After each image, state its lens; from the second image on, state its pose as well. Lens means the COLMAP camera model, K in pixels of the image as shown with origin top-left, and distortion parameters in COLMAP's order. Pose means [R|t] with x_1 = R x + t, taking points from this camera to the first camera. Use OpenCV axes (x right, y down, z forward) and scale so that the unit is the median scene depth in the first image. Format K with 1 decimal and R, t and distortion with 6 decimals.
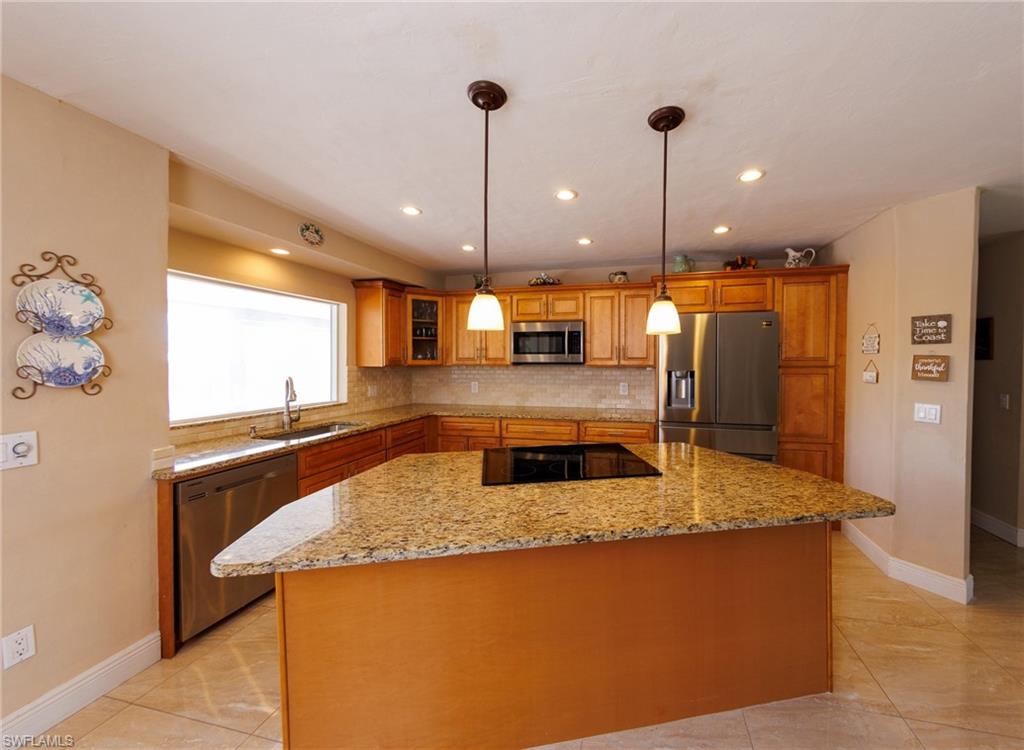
lens RADIAL K [[405.8, 0, 511.1], [0, 405.8, 368.1], [0, 0, 1]] dist [0.002666, 0.000144]
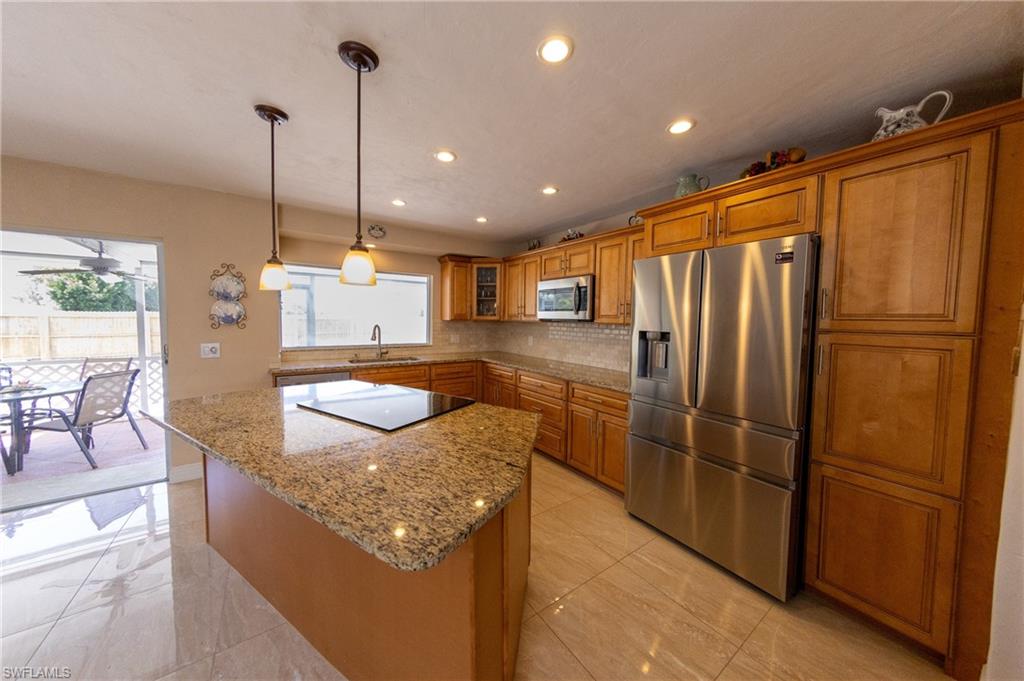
lens RADIAL K [[336.6, 0, 511.8], [0, 336.6, 334.2], [0, 0, 1]] dist [0.002718, 0.000019]
pose [[0.735016, 0.044021, -0.676620, 0.589563], [-0.027551, 0.999005, 0.035067, -0.002636], [0.677490, -0.007133, 0.735497, 0.321652]]
